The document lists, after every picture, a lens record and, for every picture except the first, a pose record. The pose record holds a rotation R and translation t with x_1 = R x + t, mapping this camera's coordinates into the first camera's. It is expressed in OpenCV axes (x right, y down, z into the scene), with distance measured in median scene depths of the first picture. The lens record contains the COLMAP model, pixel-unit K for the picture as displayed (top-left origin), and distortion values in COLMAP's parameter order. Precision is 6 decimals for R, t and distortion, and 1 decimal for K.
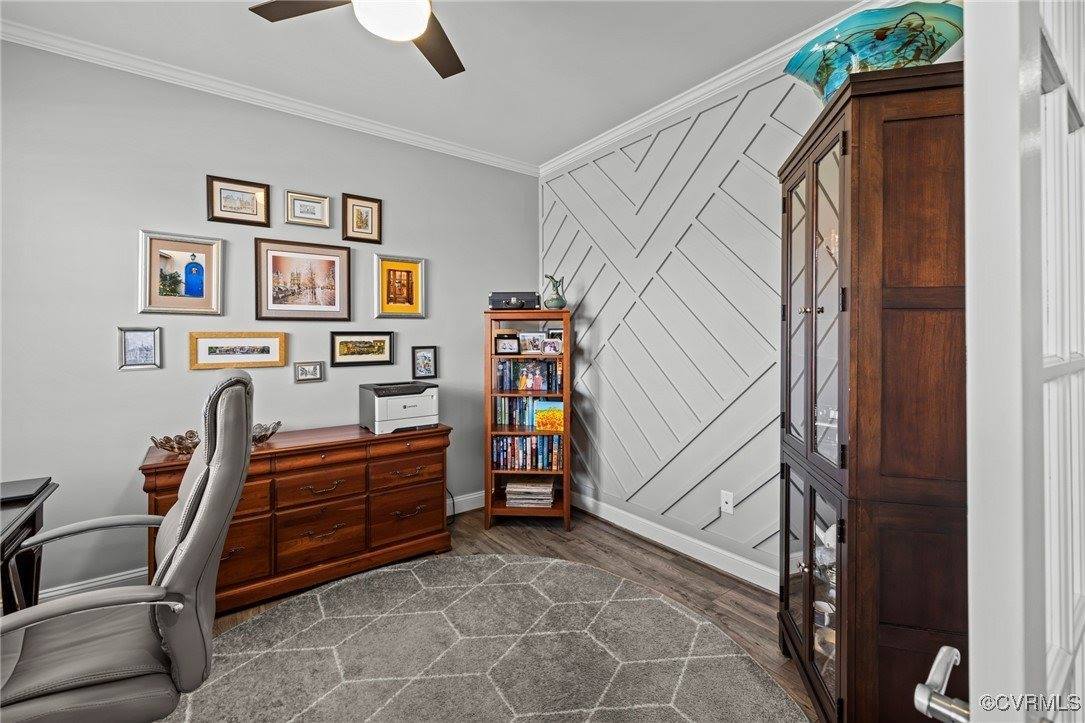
lens RADIAL K [[469.2, 0, 547.6], [0, 469.2, 335.8], [0, 0, 1]] dist [-0.000232, 0.000026]
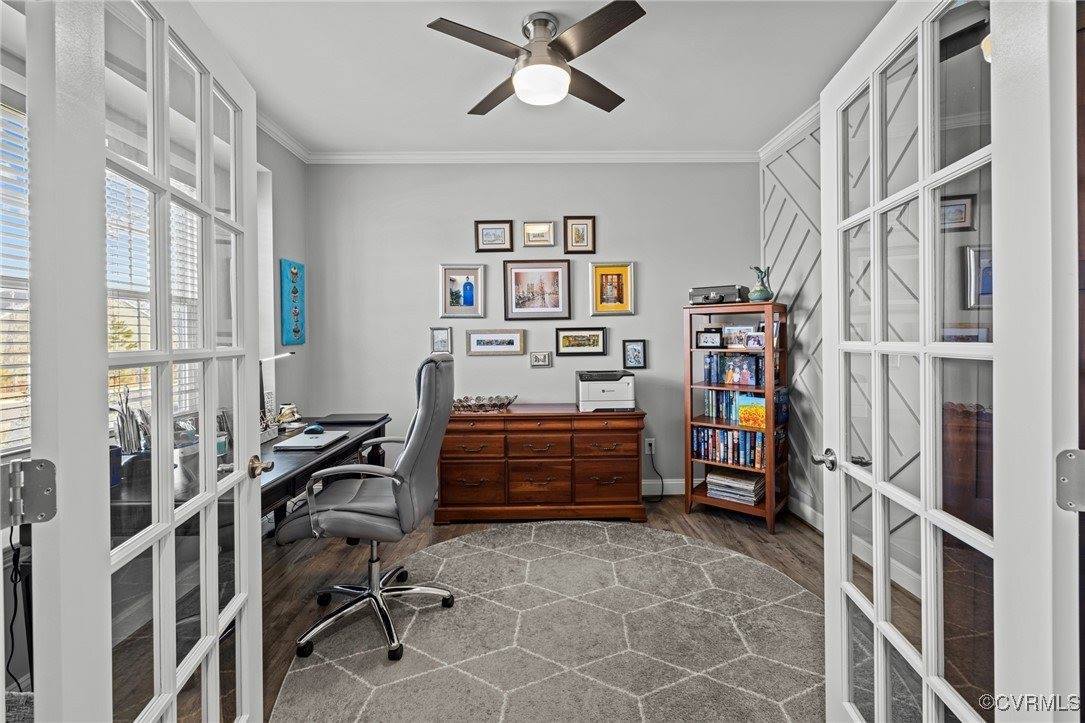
lens RADIAL K [[469.2, 0, 539.2], [0, 469.2, 336.7], [0, 0, 1]] dist [-0.000232, 0.000026]
pose [[0.807425, -0.002239, -0.589966, 0.243512], [0.011199, 0.999871, 0.011531, -0.000843], [0.589864, -0.015918, 0.807346, -0.045737]]
